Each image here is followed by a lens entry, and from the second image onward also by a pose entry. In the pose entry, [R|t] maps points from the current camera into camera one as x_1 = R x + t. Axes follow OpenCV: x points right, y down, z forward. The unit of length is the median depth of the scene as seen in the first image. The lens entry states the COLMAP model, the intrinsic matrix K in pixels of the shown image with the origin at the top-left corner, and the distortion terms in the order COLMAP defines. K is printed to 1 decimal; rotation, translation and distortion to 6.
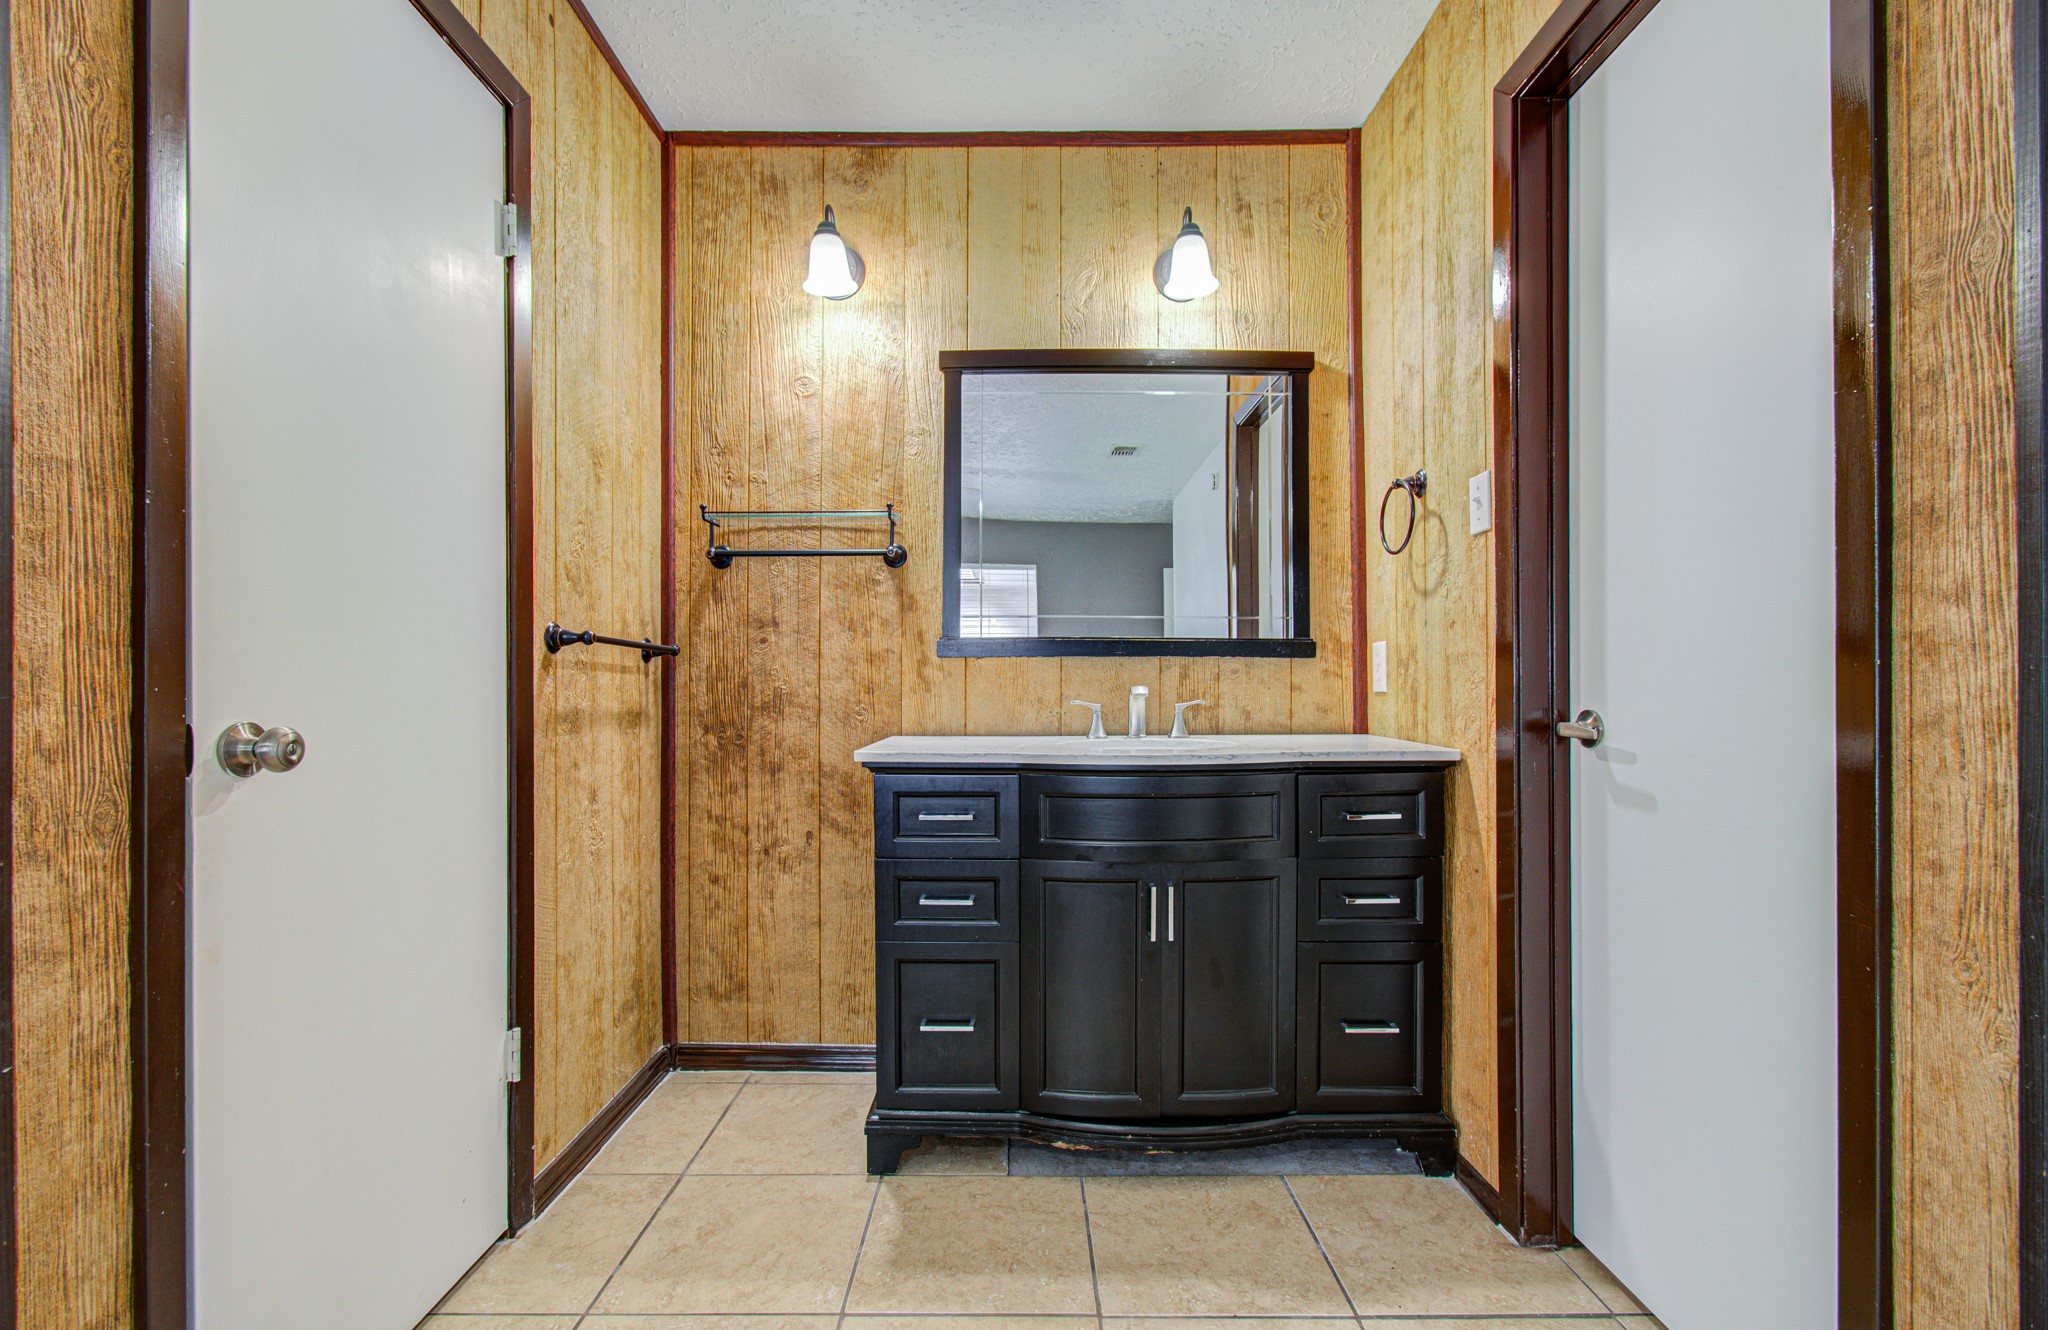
lens RADIAL K [[887.9, 0, 1014.7], [0, 887.9, 686.5], [0, 0, 1]] dist [0.000008, -0.000225]
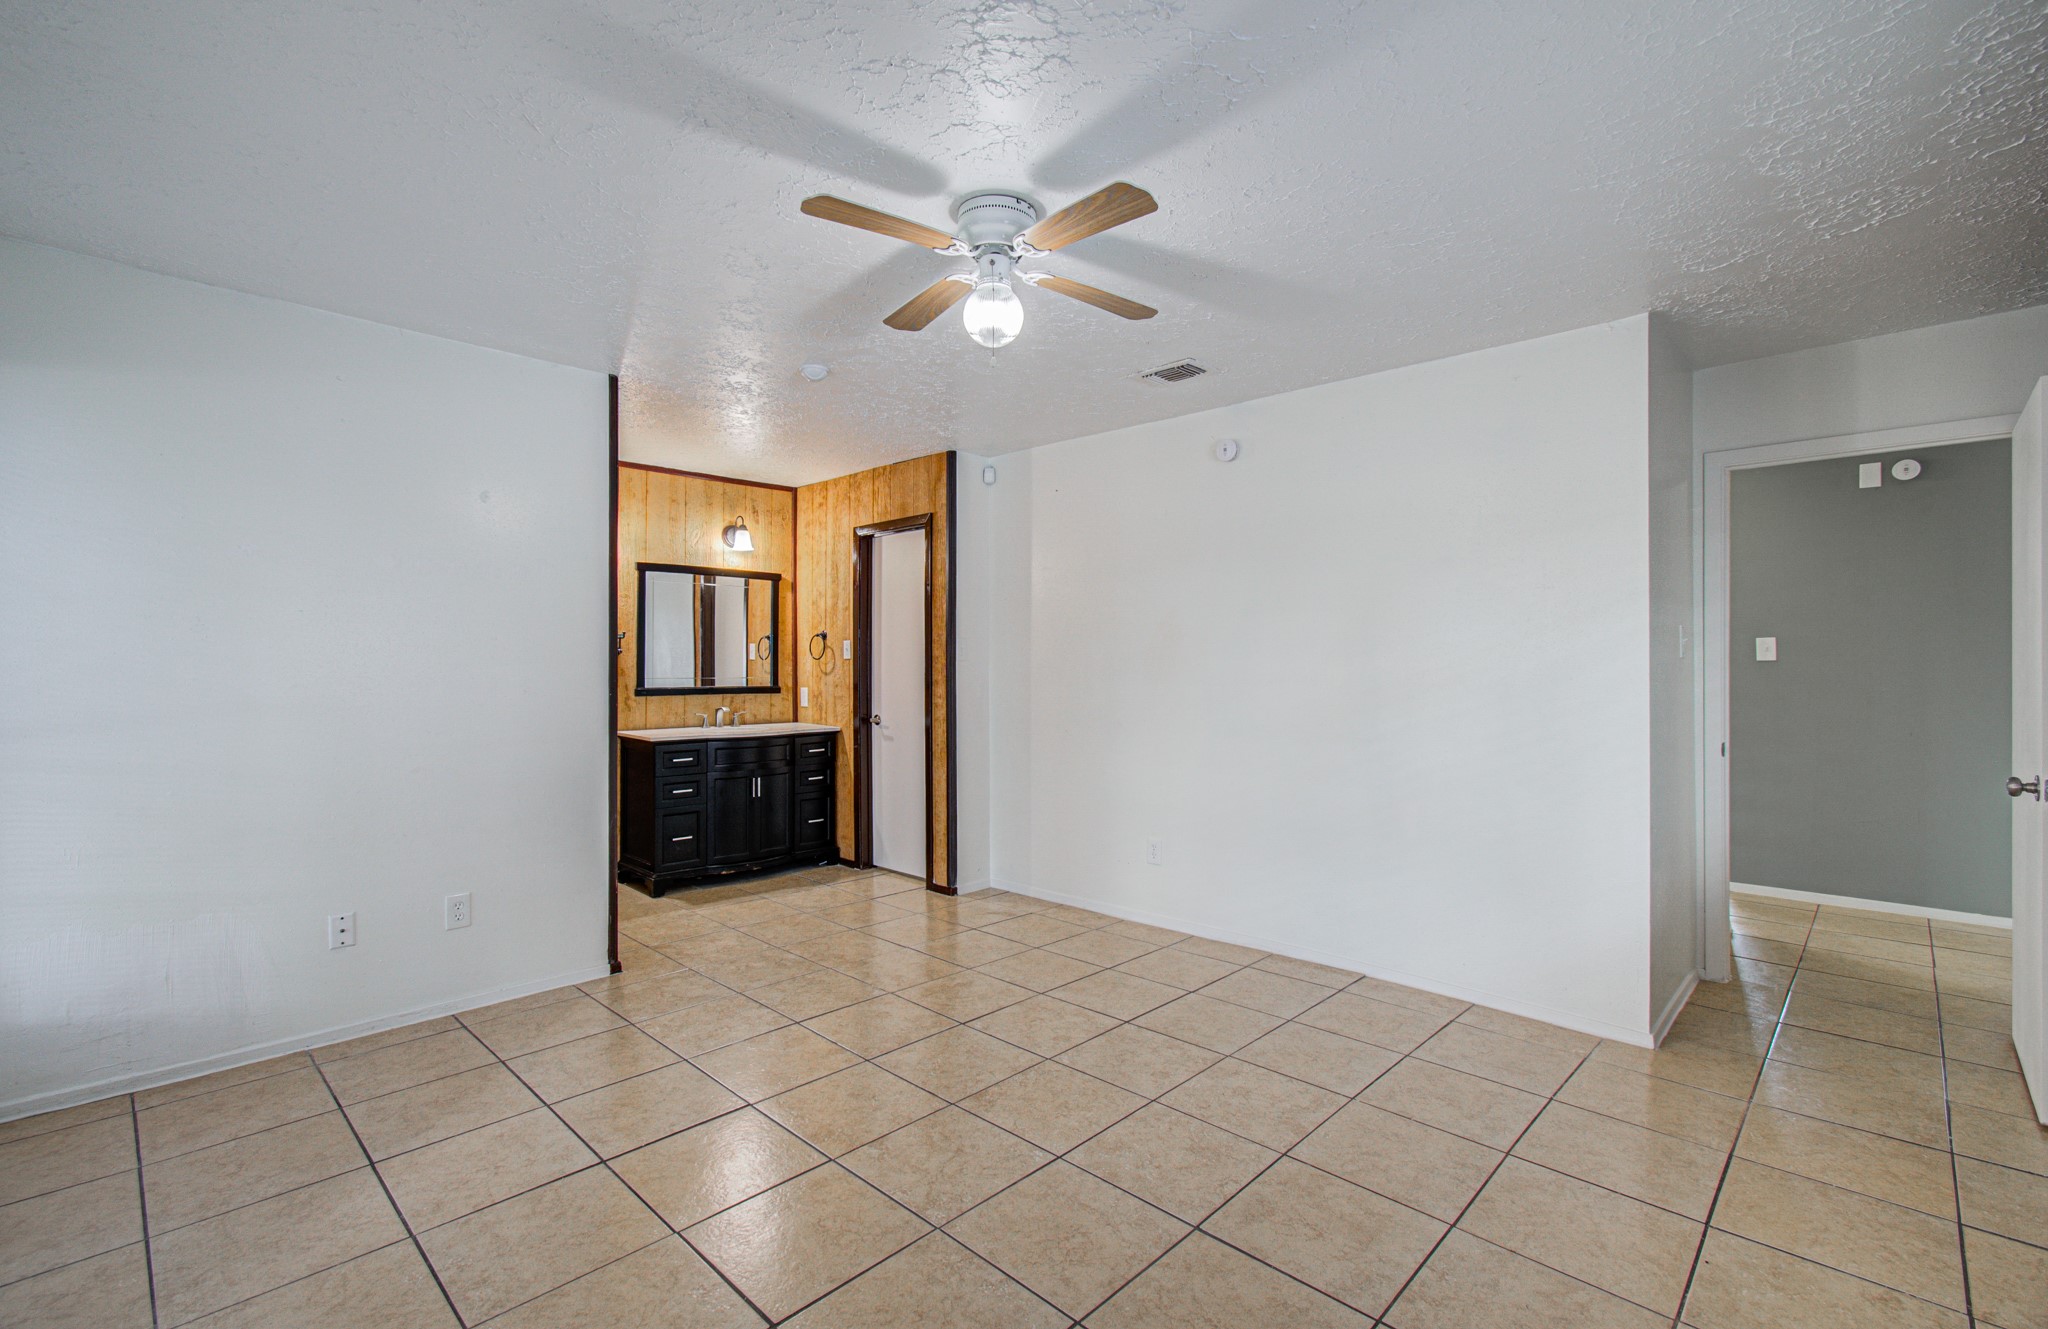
lens RADIAL K [[887.9, 0, 1014.7], [0, 887.9, 686.0], [0, 0, 1]] dist [0.000008, -0.000225]
pose [[0.698159, -0.006687, 0.715912, -1.035783], [-0.006695, 0.999852, 0.015867, -0.100607], [-0.715912, -0.015871, 0.698010, -1.280767]]
